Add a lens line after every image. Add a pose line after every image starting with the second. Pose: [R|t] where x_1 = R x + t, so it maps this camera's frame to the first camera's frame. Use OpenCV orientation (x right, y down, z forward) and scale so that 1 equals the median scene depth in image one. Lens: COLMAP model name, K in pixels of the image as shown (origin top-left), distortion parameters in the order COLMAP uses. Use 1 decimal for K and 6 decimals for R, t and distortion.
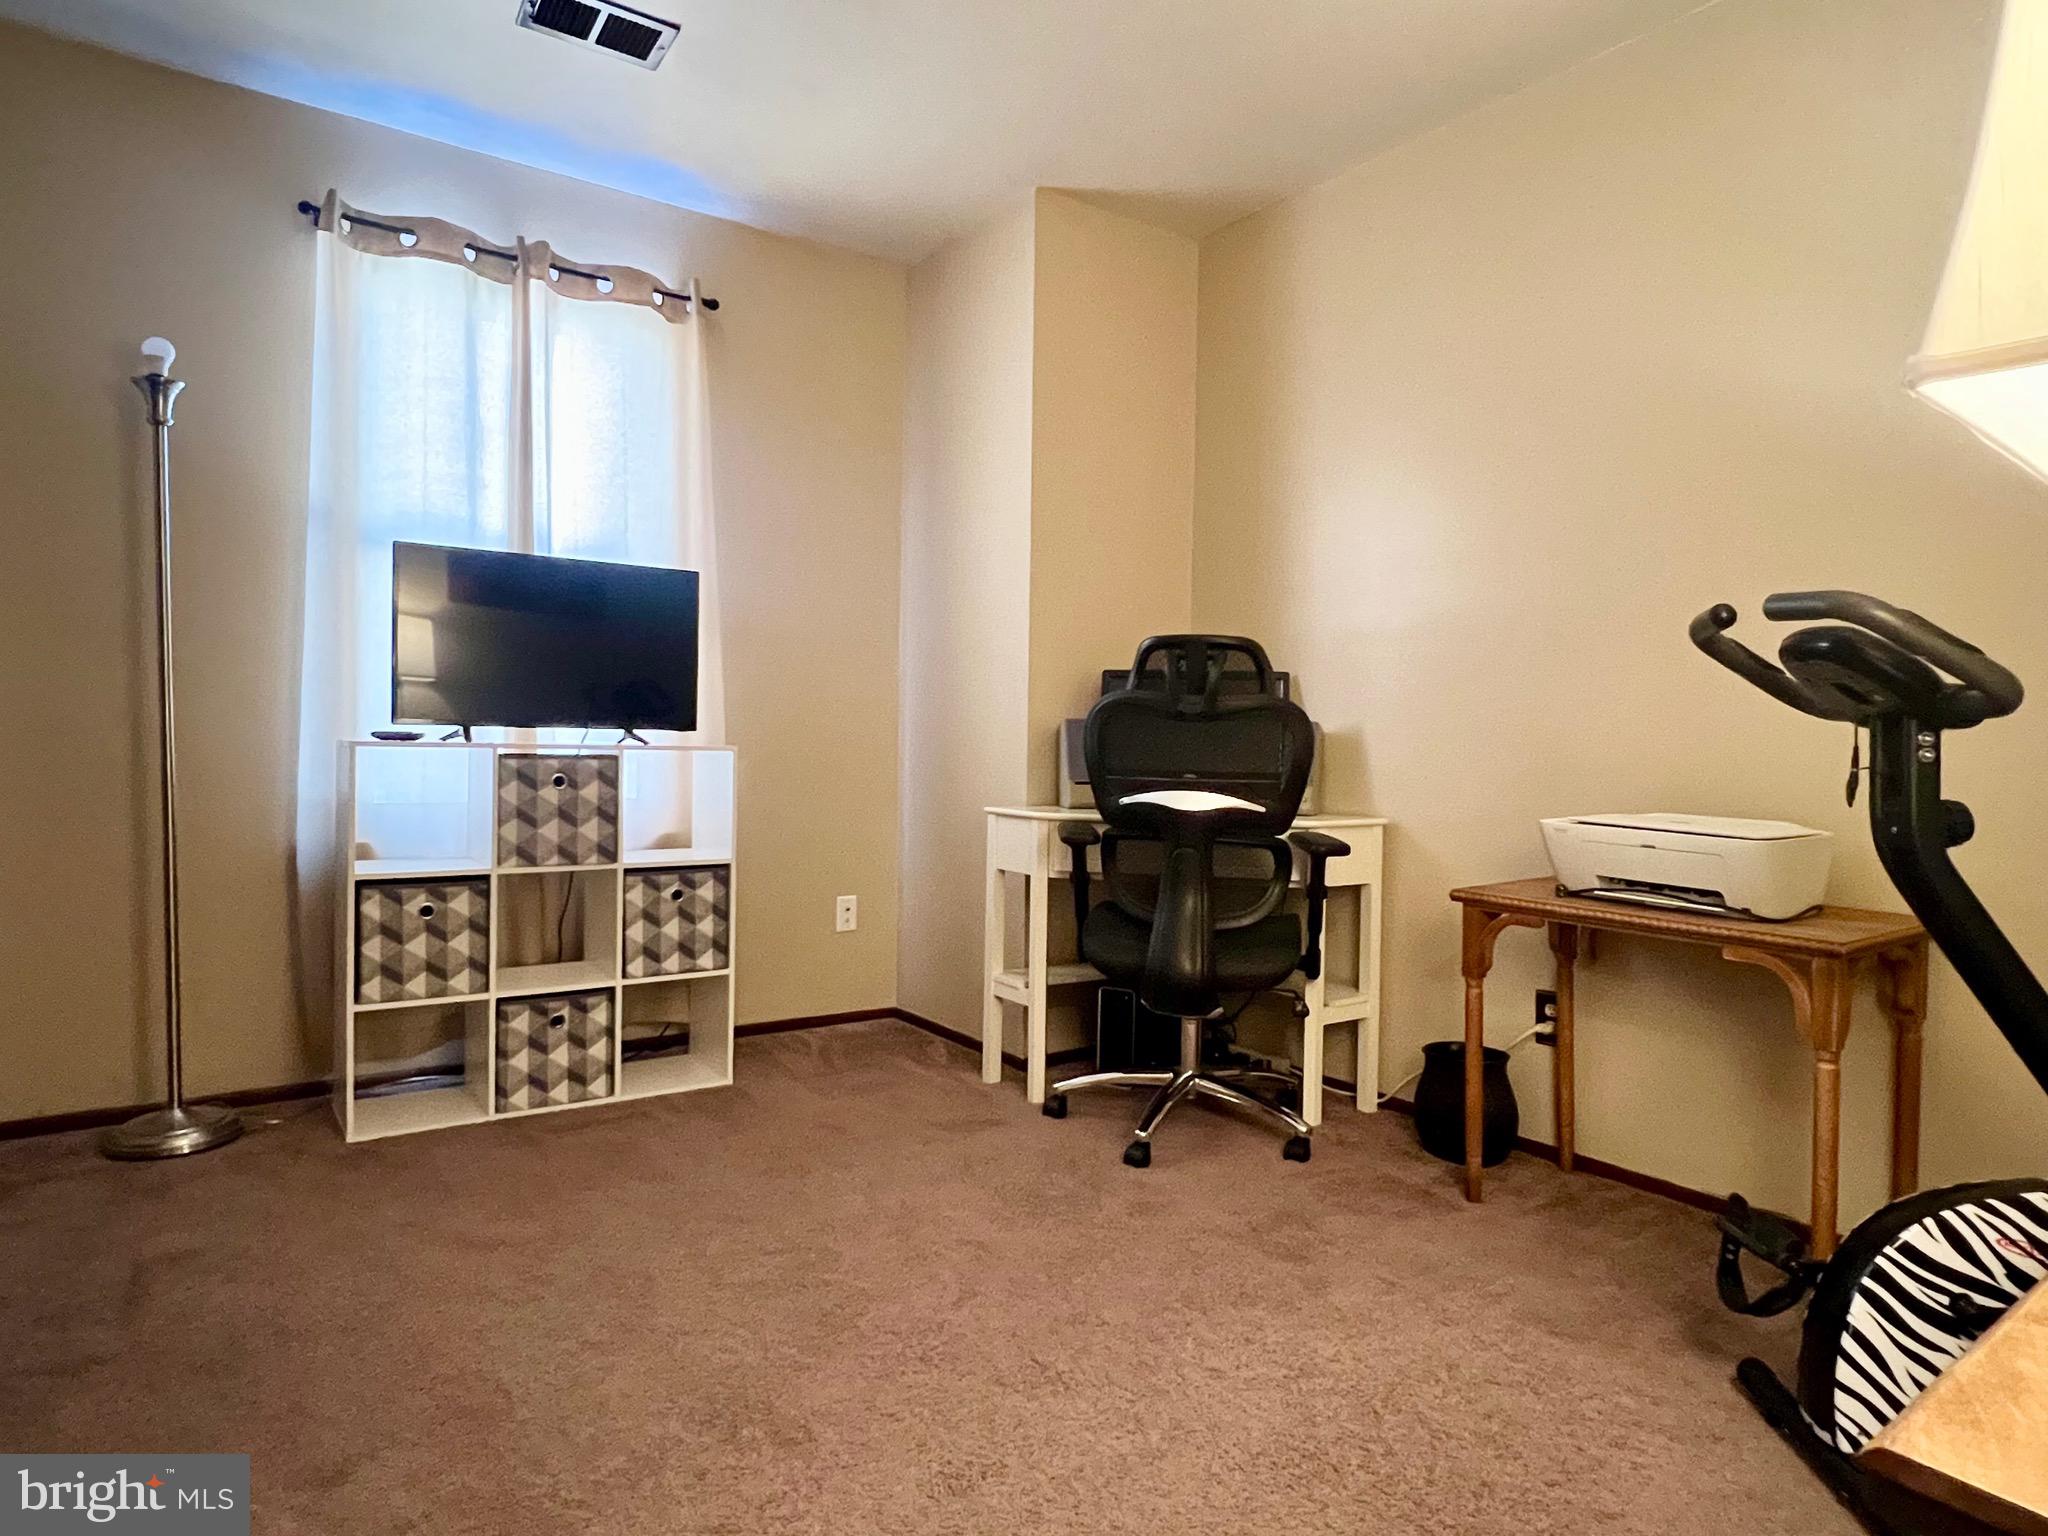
lens RADIAL K [[1190.3, 0, 1020.3], [0, 1190.3, 769.8], [0, 0, 1]] dist [0.000027, -0.000587]
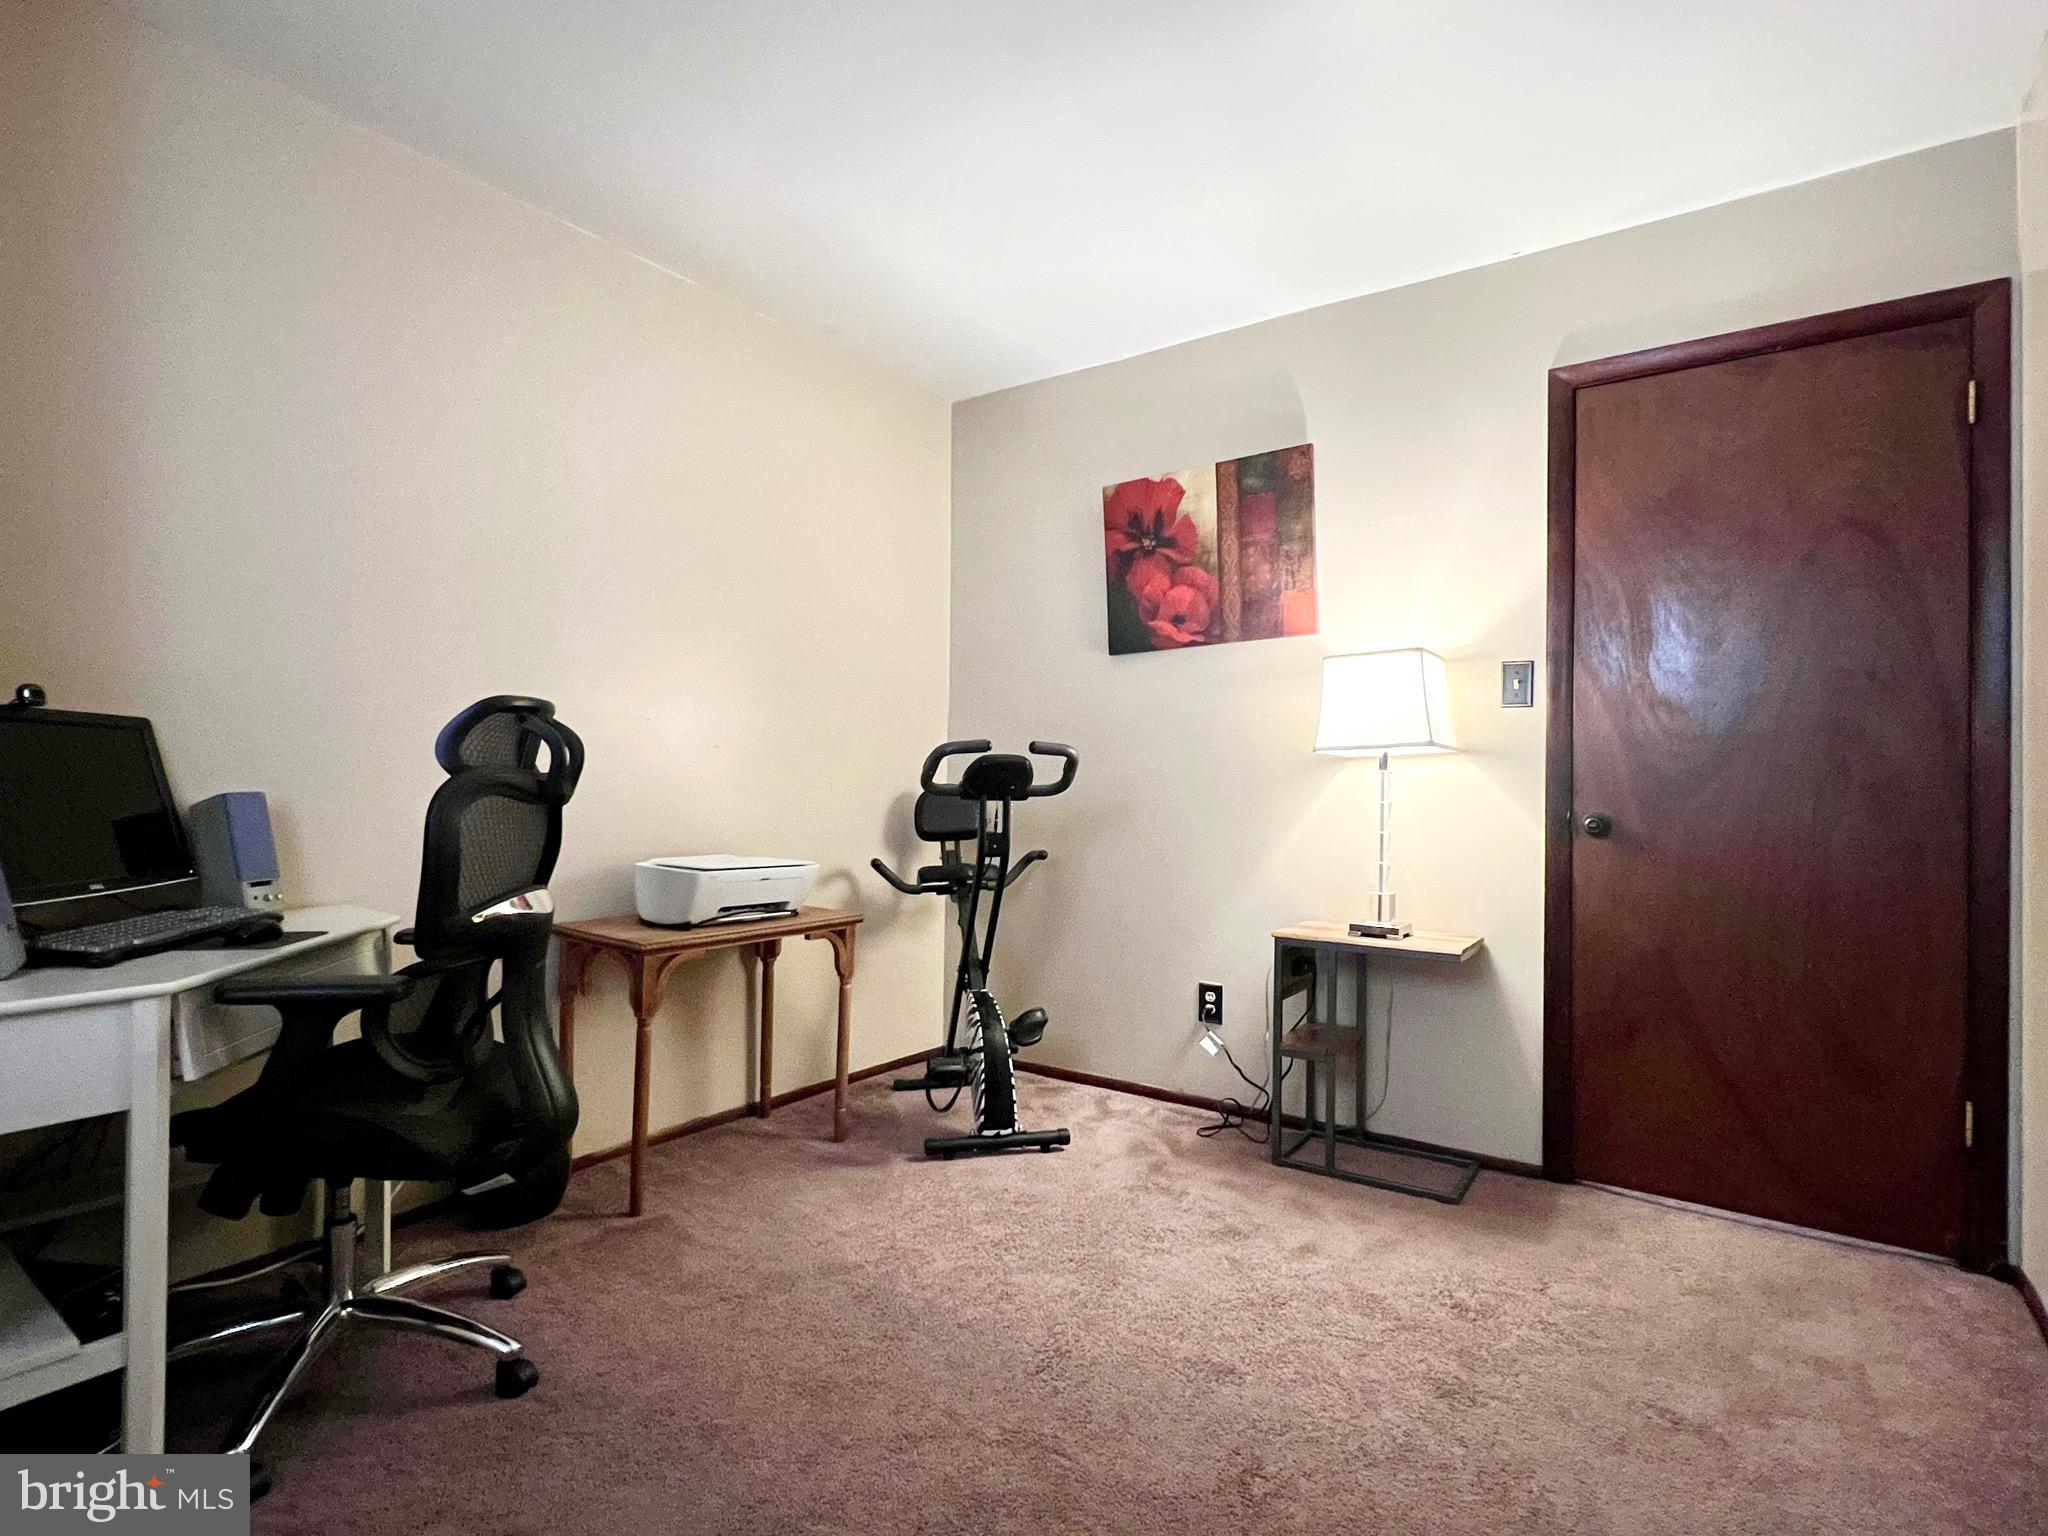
lens RADIAL K [[1011.0, 0, 1023.6], [0, 1011.0, 769.9], [0, 0, 1]] dist [-0.000710, -0.000781]
pose [[-0.343005, -0.010579, 0.939274, -0.746015], [0.003862, 0.999912, 0.012673, -0.084183], [-0.939325, 0.007974, -0.342935, 1.127257]]
